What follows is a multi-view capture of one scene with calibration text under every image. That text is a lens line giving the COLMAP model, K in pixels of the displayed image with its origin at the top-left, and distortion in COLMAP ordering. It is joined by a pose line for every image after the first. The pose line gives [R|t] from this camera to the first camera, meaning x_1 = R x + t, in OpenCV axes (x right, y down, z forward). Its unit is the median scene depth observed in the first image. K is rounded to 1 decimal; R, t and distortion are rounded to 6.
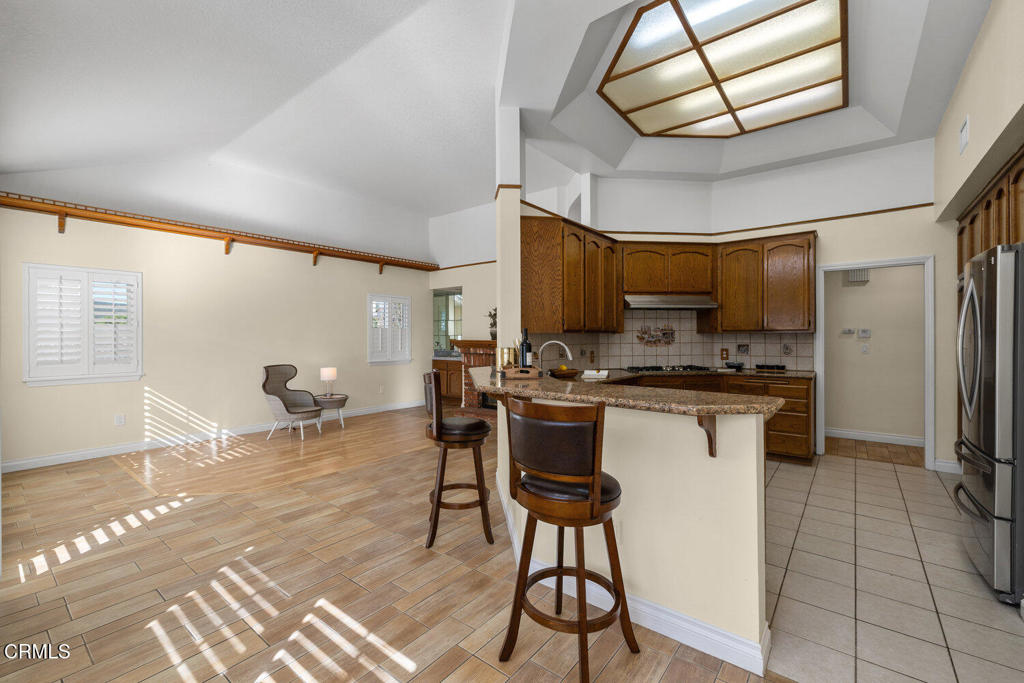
lens RADIAL K [[429.4, 0, 509.5], [0, 429.4, 338.7], [0, 0, 1]] dist [0.002329, -0.001214]
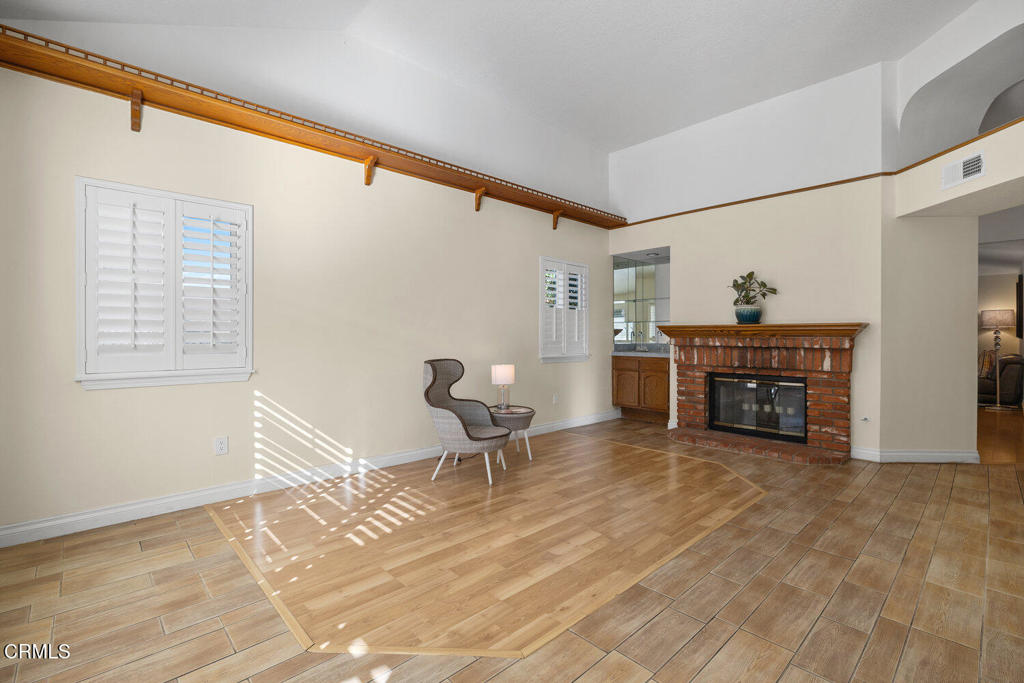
lens RADIAL K [[464.3, 0, 517.9], [0, 464.3, 337.4], [0, 0, 1]] dist [-0.011727, 0.001692]
pose [[0.989299, 0.002602, -0.145881, -0.418598], [-0.002706, 0.999996, -0.000515, 0.037405], [0.145880, 0.000904, 0.989302, 0.439168]]
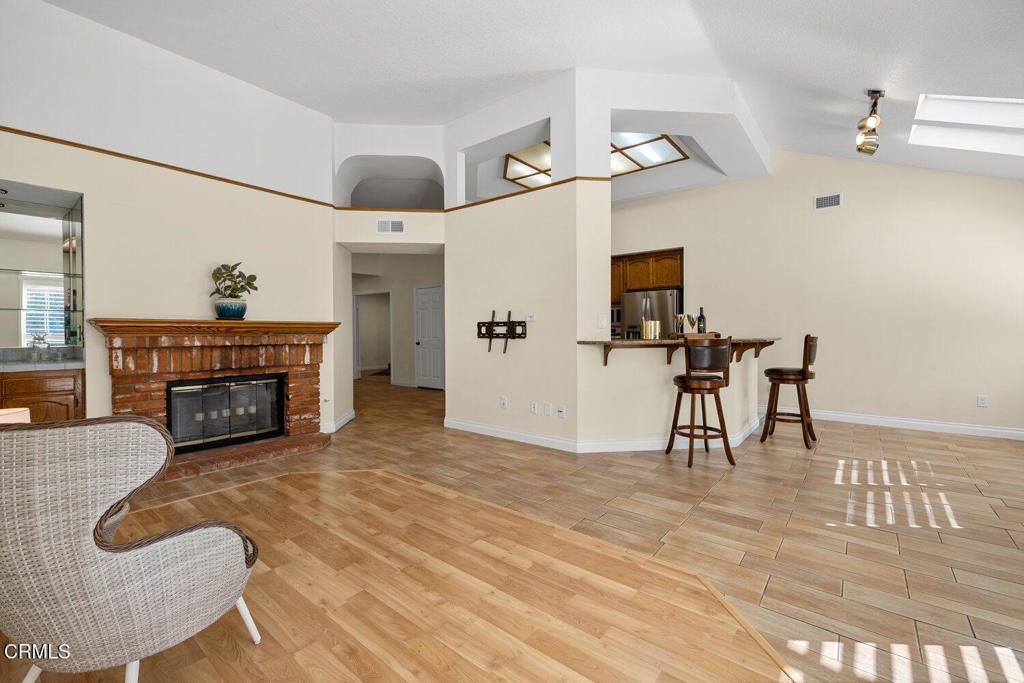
lens RADIAL K [[429.4, 0, 507.2], [0, 429.4, 335.0], [0, 0, 1]] dist [0.002329, -0.001214]
pose [[0.025750, -0.006858, 0.999645, -0.907915], [0.008805, 0.999939, 0.006633, 0.034341], [-0.999630, 0.008631, 0.025809, 0.975484]]
